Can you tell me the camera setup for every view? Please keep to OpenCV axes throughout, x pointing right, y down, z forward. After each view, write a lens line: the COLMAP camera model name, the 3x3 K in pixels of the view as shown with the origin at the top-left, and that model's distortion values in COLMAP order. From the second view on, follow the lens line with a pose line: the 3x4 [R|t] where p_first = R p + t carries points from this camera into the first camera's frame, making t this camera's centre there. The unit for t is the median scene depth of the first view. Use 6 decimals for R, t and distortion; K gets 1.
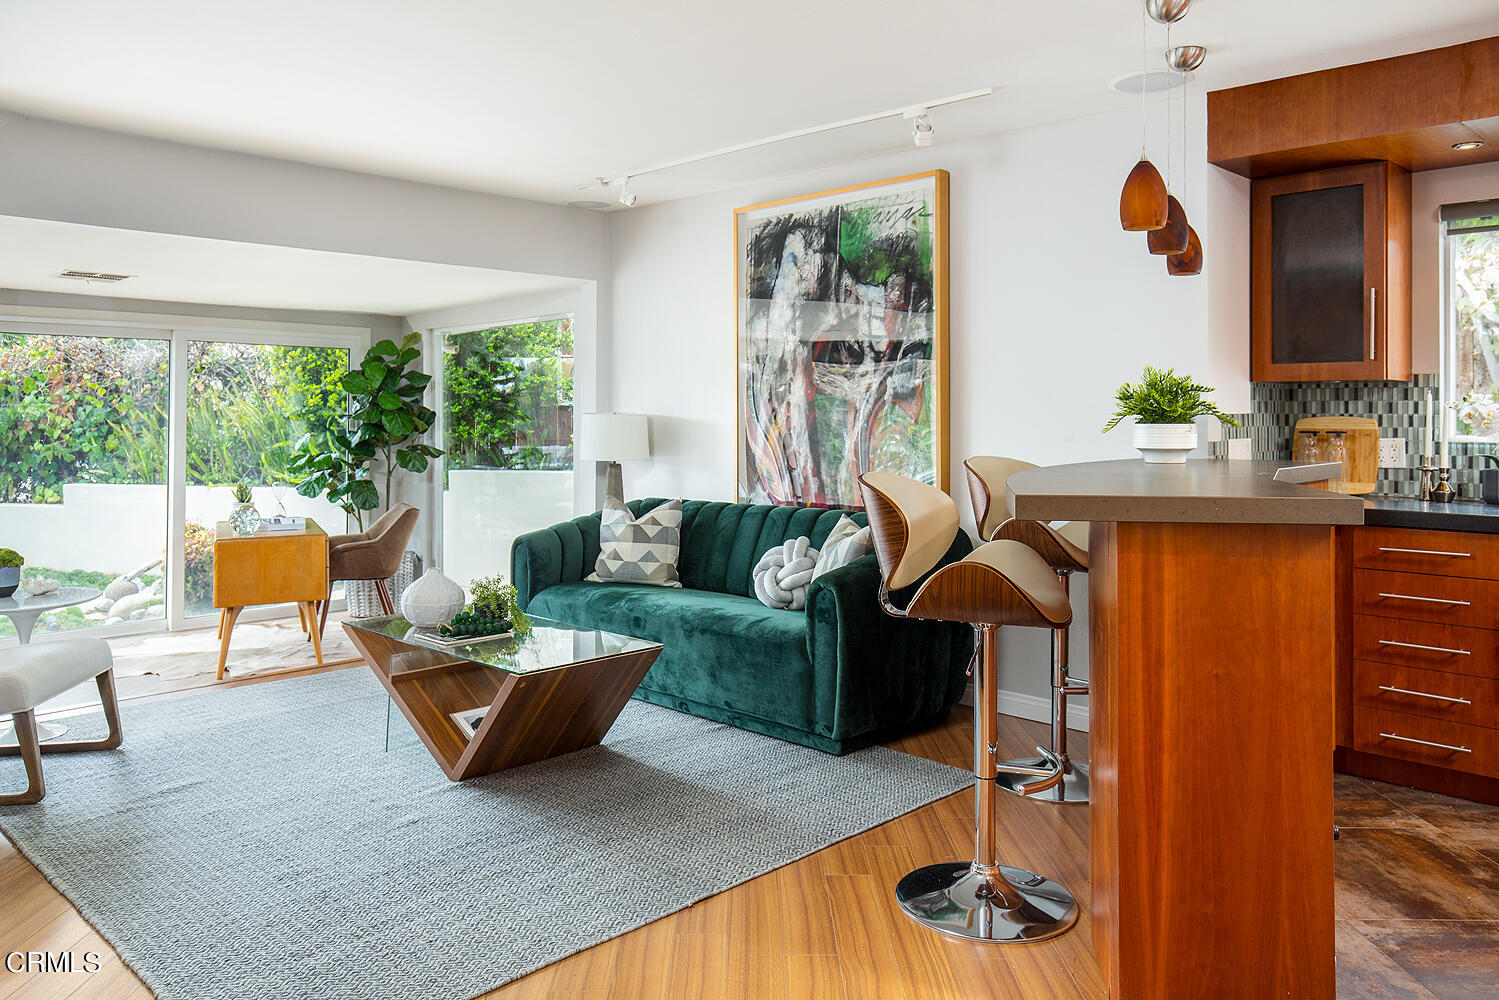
lens RADIAL K [[1135.8, 0, 756.3], [0, 1135.8, 409.7], [0, 0, 1]] dist [0.001855, 0.007887]
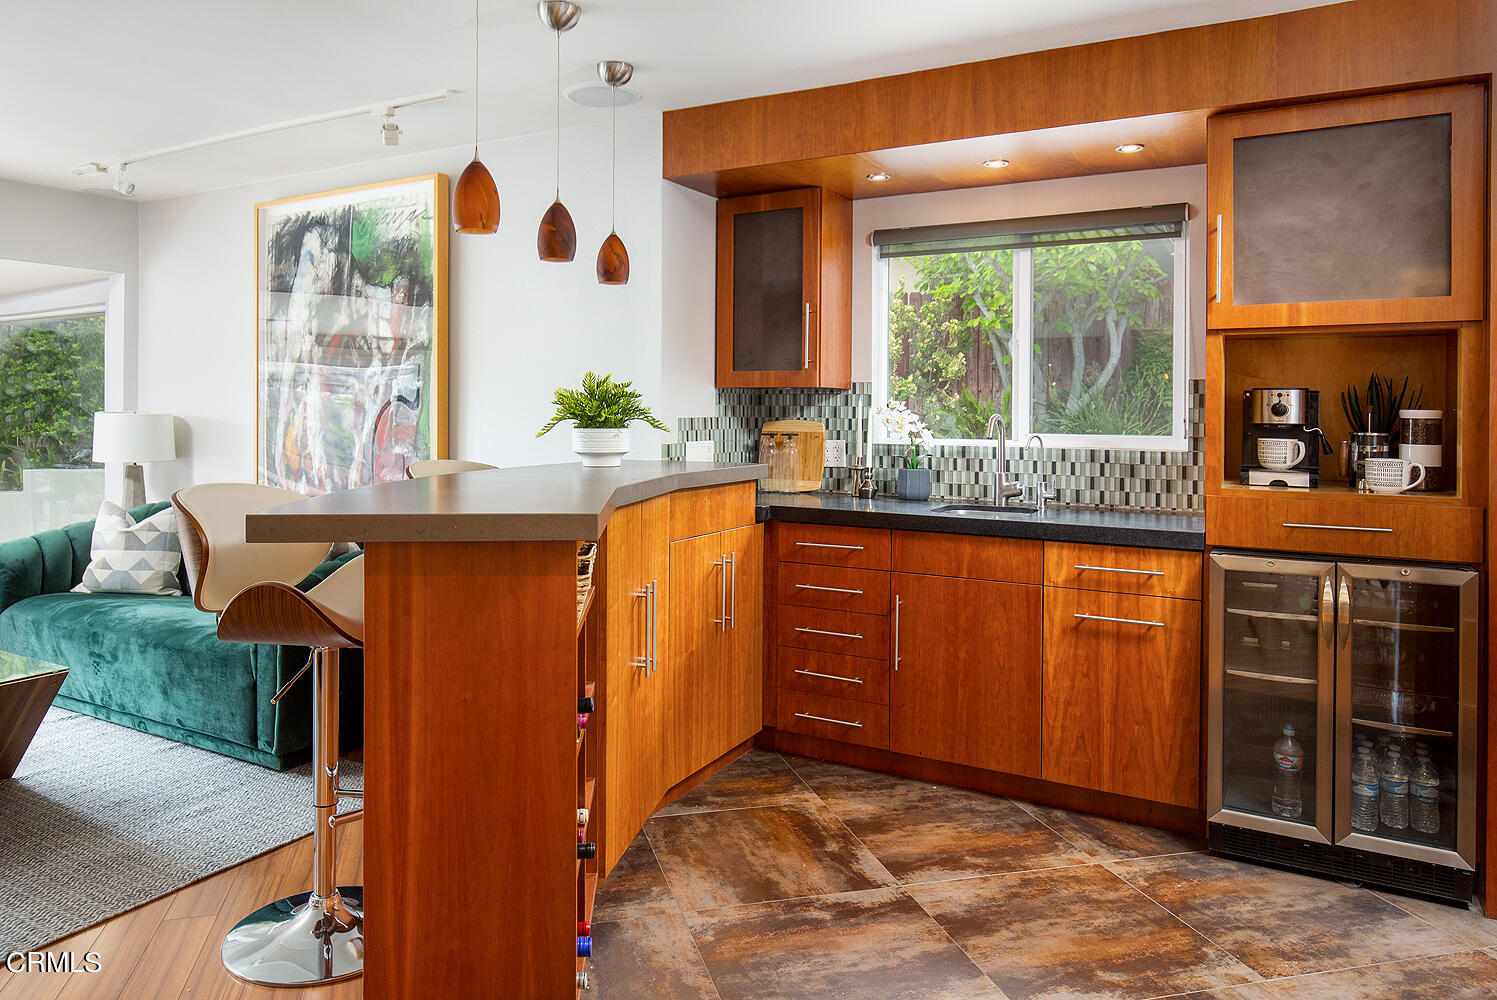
lens RADIAL K [[1019.6, 0, 743.9], [0, 1019.6, 416.6], [0, 0, 1]] dist [-0.007108, 0.002145]
pose [[0.968486, 0.002676, 0.249053, 0.218096], [-0.005446, 0.999931, 0.010435, -0.007386], [-0.249008, -0.011462, 0.968434, 0.061992]]
